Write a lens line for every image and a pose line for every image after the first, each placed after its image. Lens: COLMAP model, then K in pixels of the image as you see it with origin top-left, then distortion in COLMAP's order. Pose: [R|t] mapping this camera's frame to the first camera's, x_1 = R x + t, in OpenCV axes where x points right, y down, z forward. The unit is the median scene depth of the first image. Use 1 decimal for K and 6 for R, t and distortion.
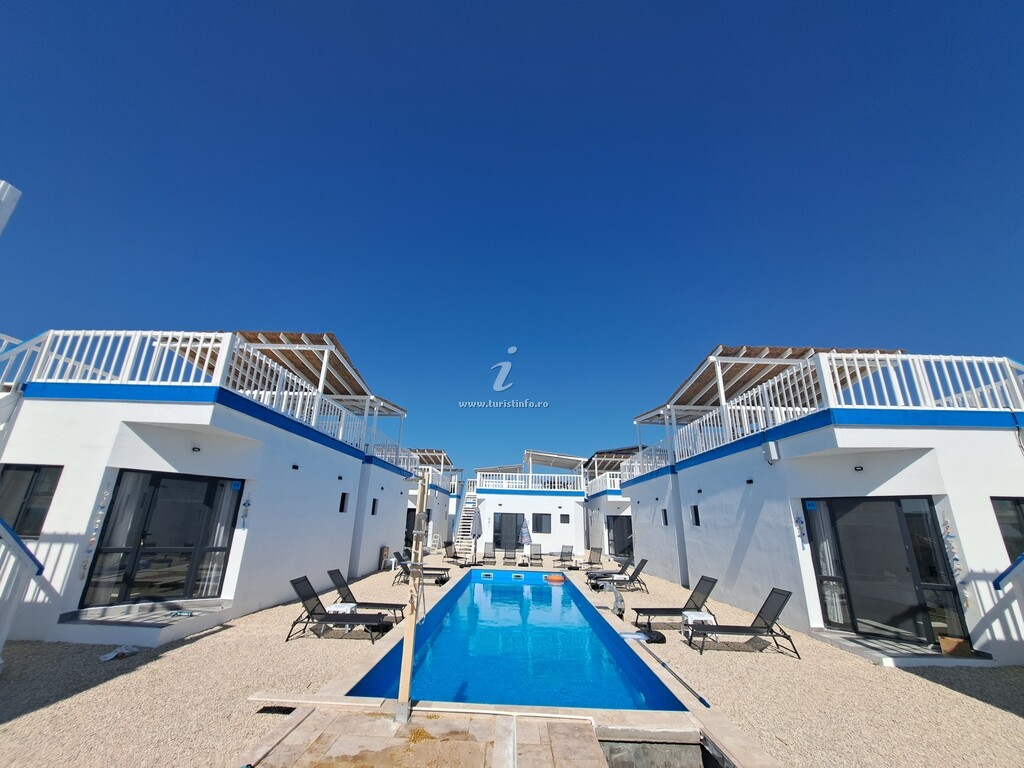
lens RADIAL K [[405.5, 0, 499.7], [0, 405.5, 394.5], [0, 0, 1]] dist [-0.016818, -0.001052]
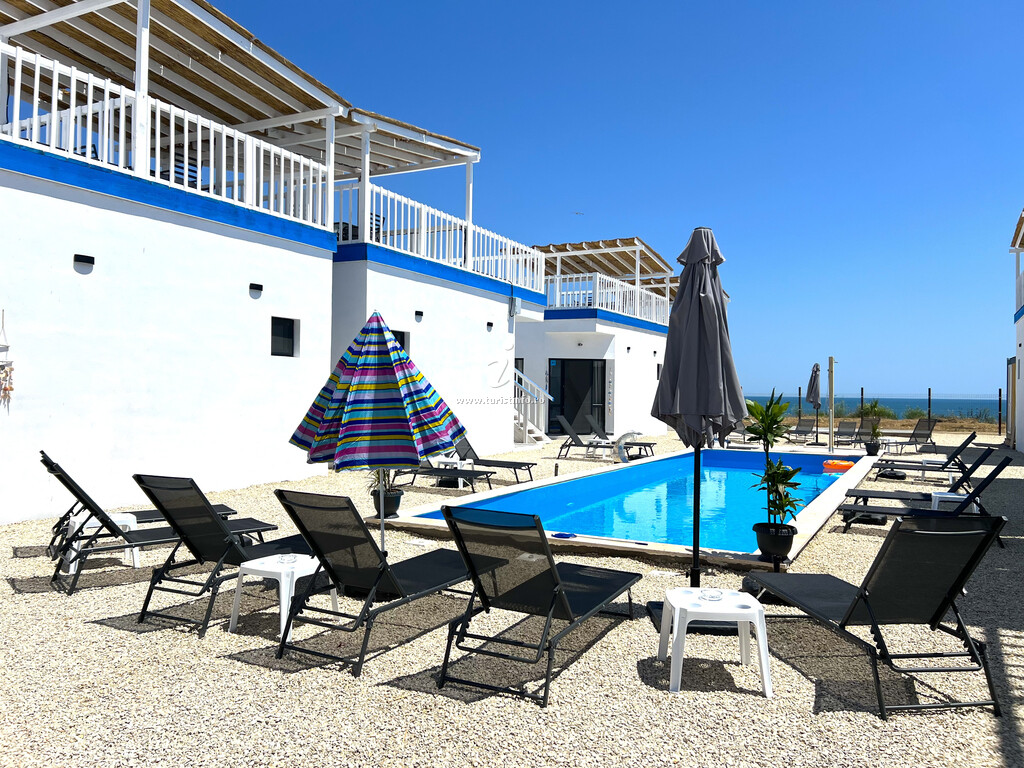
lens RADIAL K [[768.1, 0, 521.2], [0, 768.1, 383.0], [0, 0, 1]] dist [0.058943, -0.070910]
pose [[0.896149, -0.032527, -0.442559, 0.263263], [0.153093, 0.958741, 0.239536, -0.333846], [0.416509, -0.282413, 0.864155, -1.242003]]
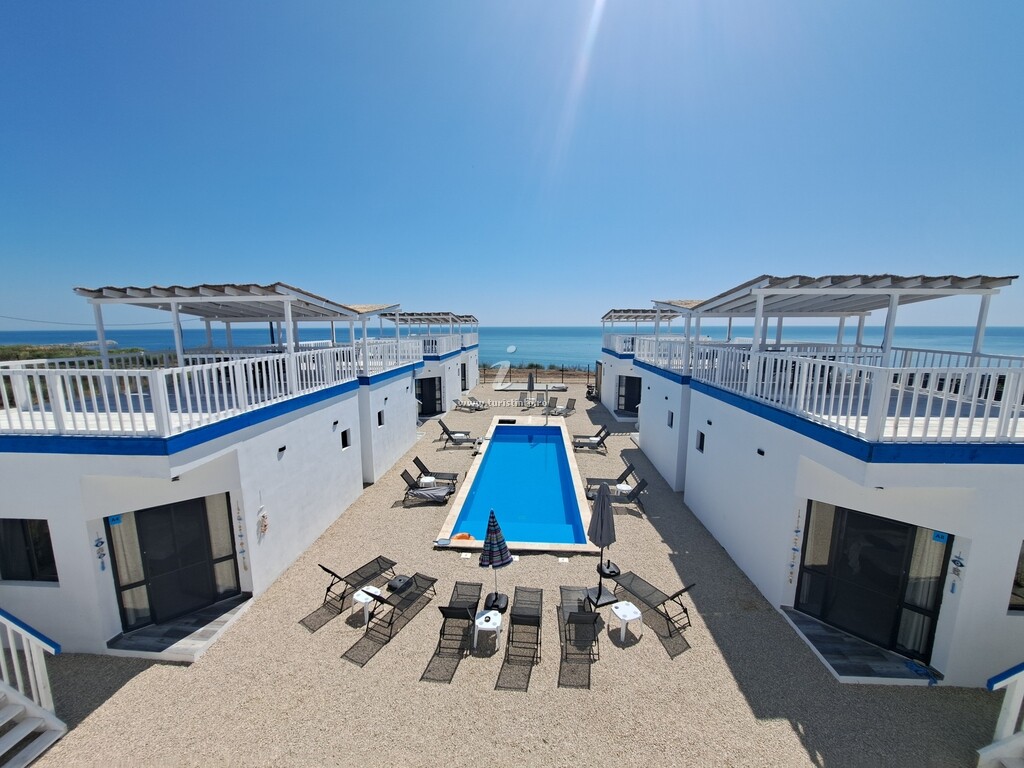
lens RADIAL K [[405.5, 0, 499.4], [0, 405.5, 389.7], [0, 0, 1]] dist [-0.016818, -0.001052]
pose [[0.996720, -0.032852, -0.073961, 0.033358], [0.062100, 0.896494, 0.438683, -0.777949], [0.051894, -0.441837, 0.895593, -1.376981]]
